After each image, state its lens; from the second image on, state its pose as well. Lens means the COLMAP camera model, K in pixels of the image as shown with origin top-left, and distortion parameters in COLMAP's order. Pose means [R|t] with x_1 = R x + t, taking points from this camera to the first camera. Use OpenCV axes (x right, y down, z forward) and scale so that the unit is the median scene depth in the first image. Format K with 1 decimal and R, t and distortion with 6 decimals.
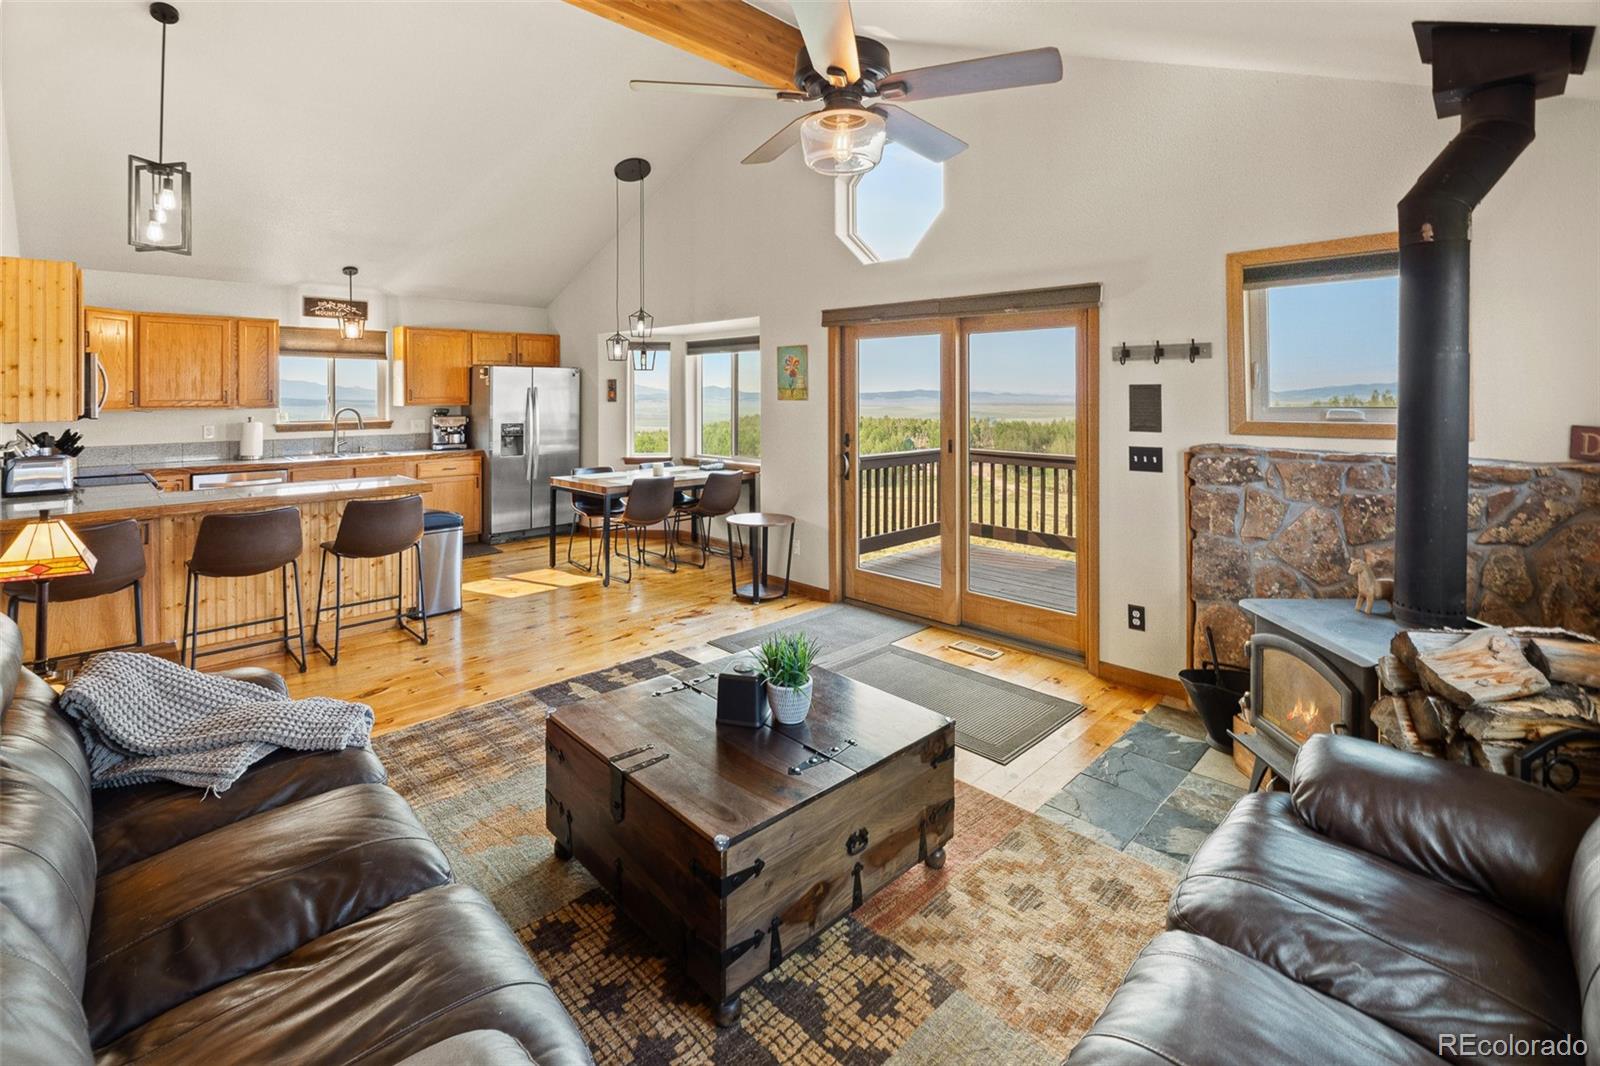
lens RADIAL K [[726.9, 0, 796.4], [0, 726.9, 388.1], [0, 0, 1]] dist [-0.004158, -0.000603]
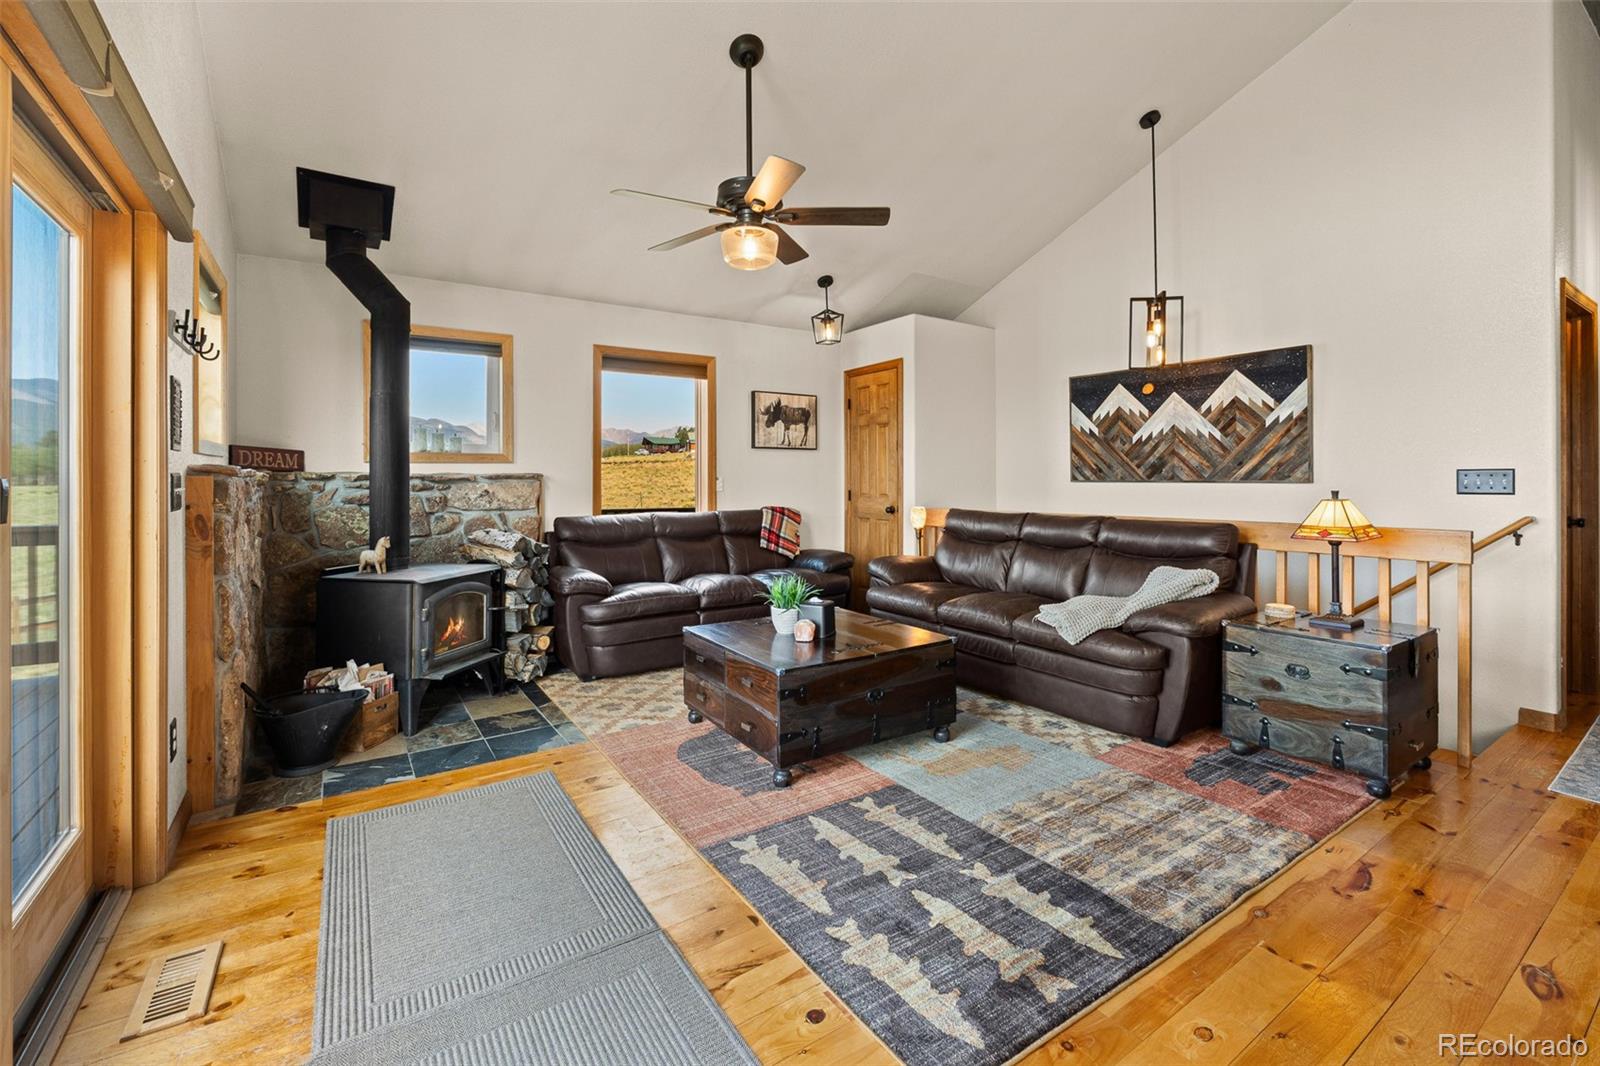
lens RADIAL K [[694.0, 0, 798.1], [0, 694.0, 474.9], [0, 0, 1]] dist [-0.005808, -0.000341]
pose [[-0.981992, 0.006096, 0.188822, -0.114471], [0.004424, 0.999947, -0.009273, 0.053554], [-0.188868, -0.008271, -0.981968, 0.893158]]
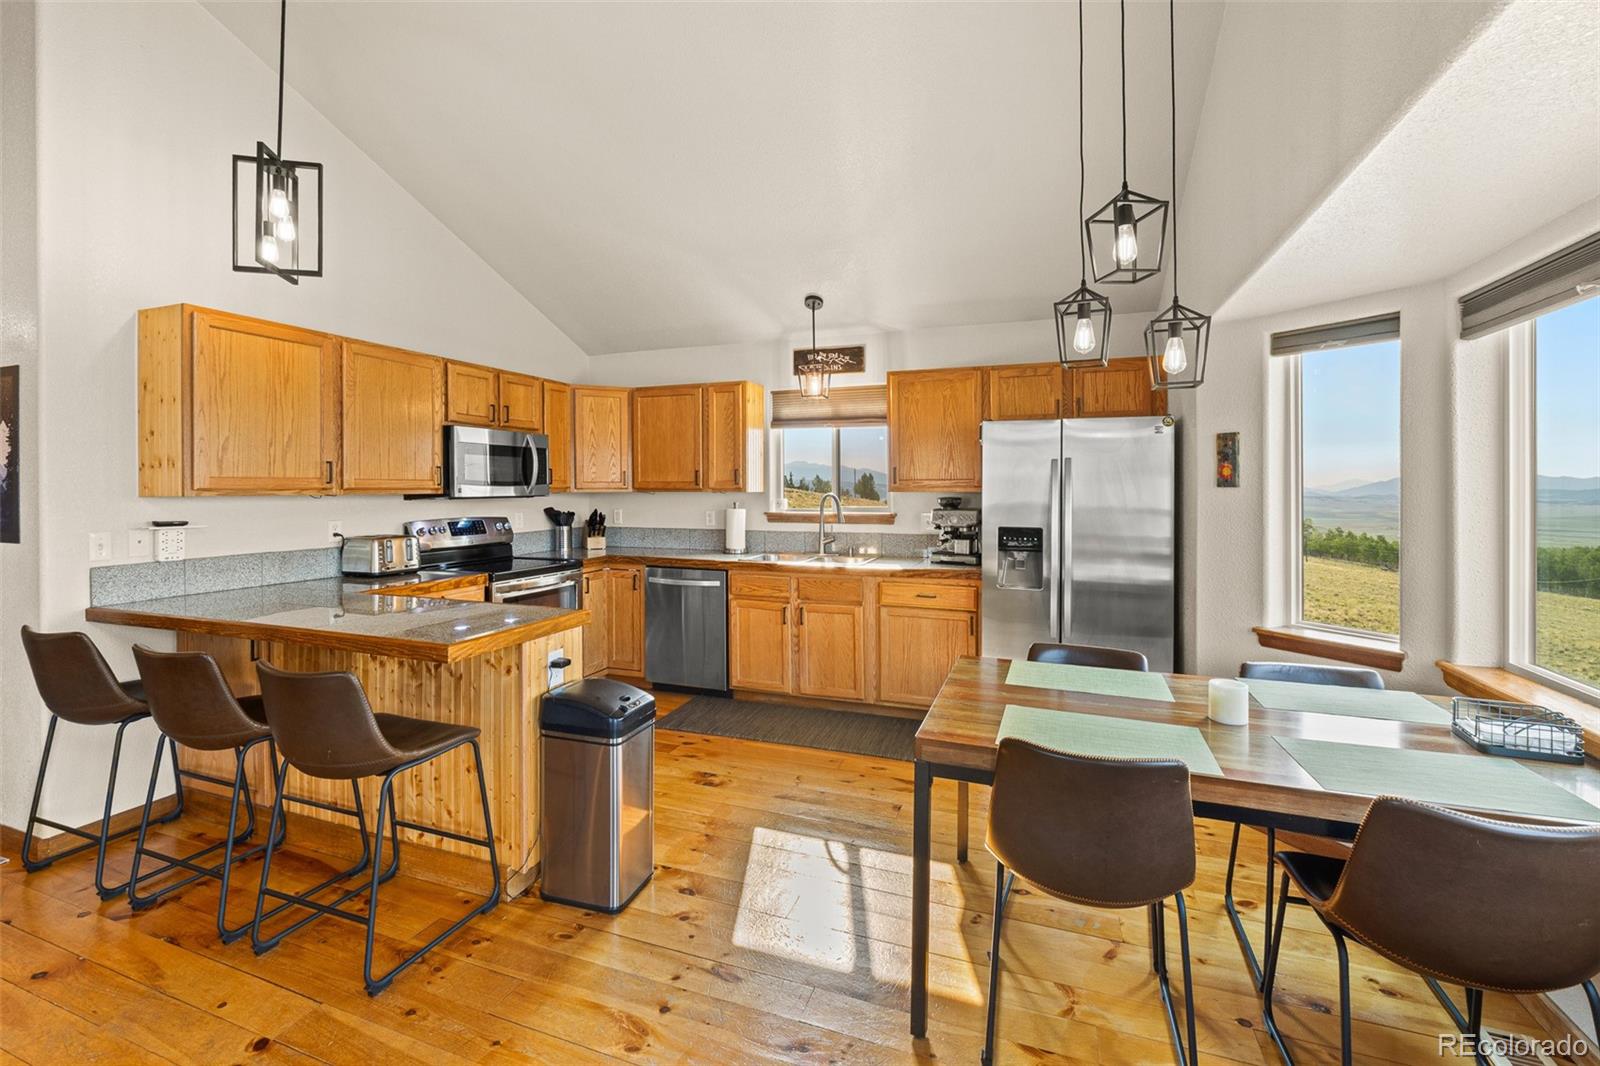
lens RADIAL K [[687.9, 0, 796.6], [0, 687.9, 488.4], [0, 0, 1]] dist [-0.005248, -0.000375]
pose [[0.419623, 0.003820, -0.907690, -0.001917], [0.004005, 0.999974, 0.006060, 0.019425], [0.907689, -0.006179, 0.419597, 0.738783]]
